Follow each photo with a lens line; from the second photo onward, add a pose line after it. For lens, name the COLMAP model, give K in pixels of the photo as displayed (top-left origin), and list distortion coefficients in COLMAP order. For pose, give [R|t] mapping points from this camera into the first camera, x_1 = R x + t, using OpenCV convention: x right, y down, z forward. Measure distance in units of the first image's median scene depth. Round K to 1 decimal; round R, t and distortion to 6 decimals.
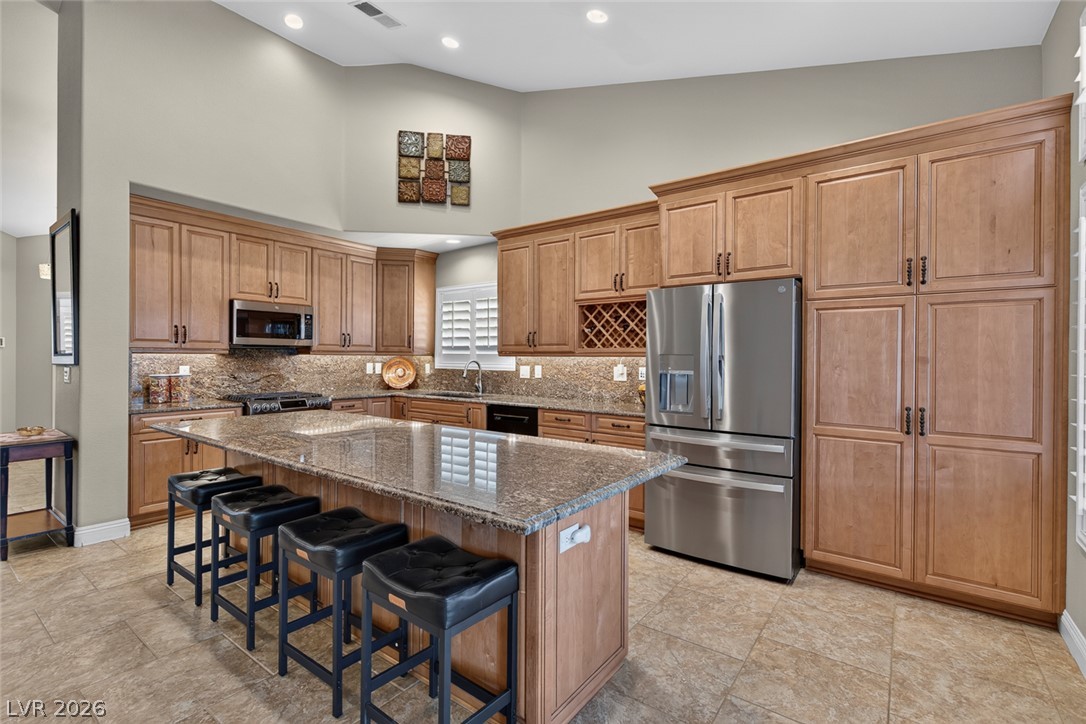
lens RADIAL K [[494.3, 0, 545.4], [0, 494.3, 361.1], [0, 0, 1]] dist [0.001006, 0.000463]
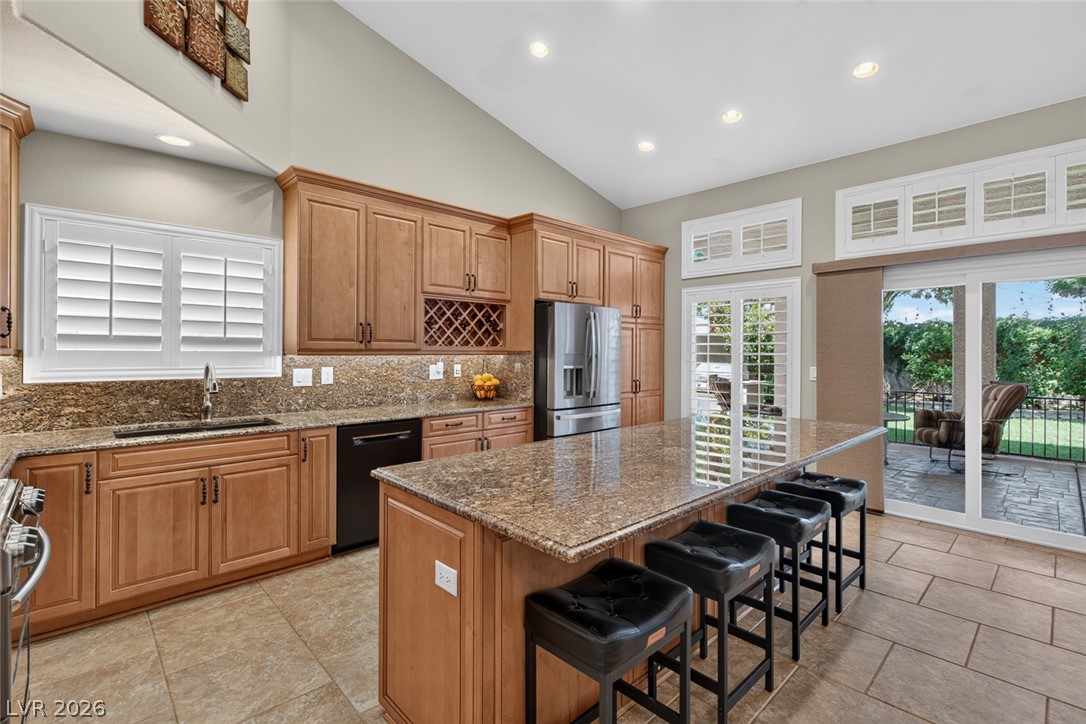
lens RADIAL K [[494.3, 0, 539.3], [0, 494.3, 353.9], [0, 0, 1]] dist [0.001006, 0.000463]
pose [[0.150524, -0.013387, 0.988516, -0.784355], [0.003160, 0.999910, 0.013060, -0.022103], [-0.988601, 0.001158, 0.150552, 0.651792]]
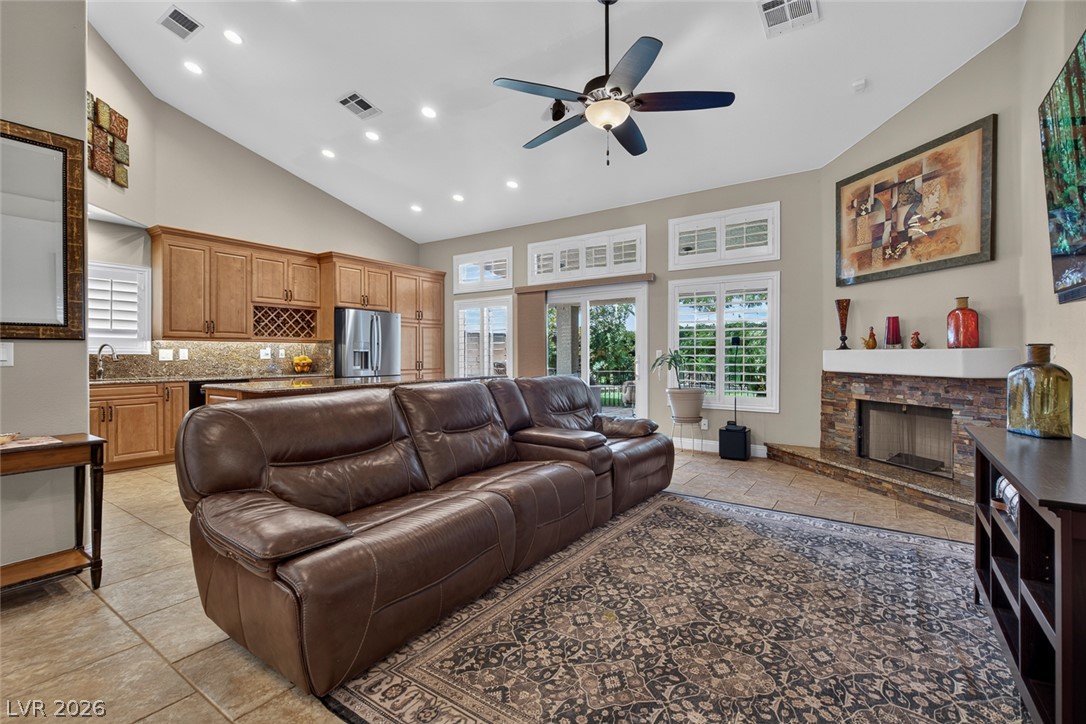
lens RADIAL K [[494.3, 0, 537.1], [0, 494.3, 358.9], [0, 0, 1]] dist [0.001006, 0.000463]
pose [[-0.047164, -0.015605, 0.998765, -1.364269], [0.006524, 0.999852, 0.015930, 0.021892], [-0.998866, 0.007267, -0.047055, 0.259478]]
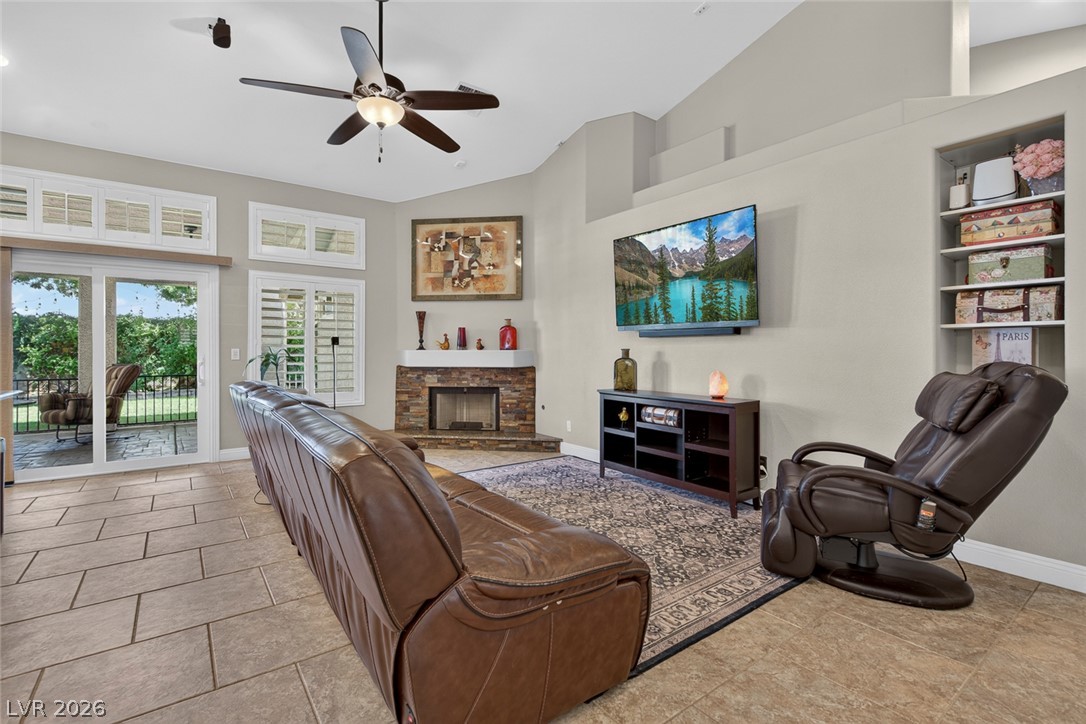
lens RADIAL K [[494.3, 0, 539.7], [0, 494.3, 353.4], [0, 0, 1]] dist [0.001006, 0.000463]
pose [[-0.963683, -0.007438, 0.266946, -1.022148], [-0.005583, 0.999955, 0.007709, 0.020934], [-0.266991, 0.005939, -0.963681, 0.809830]]
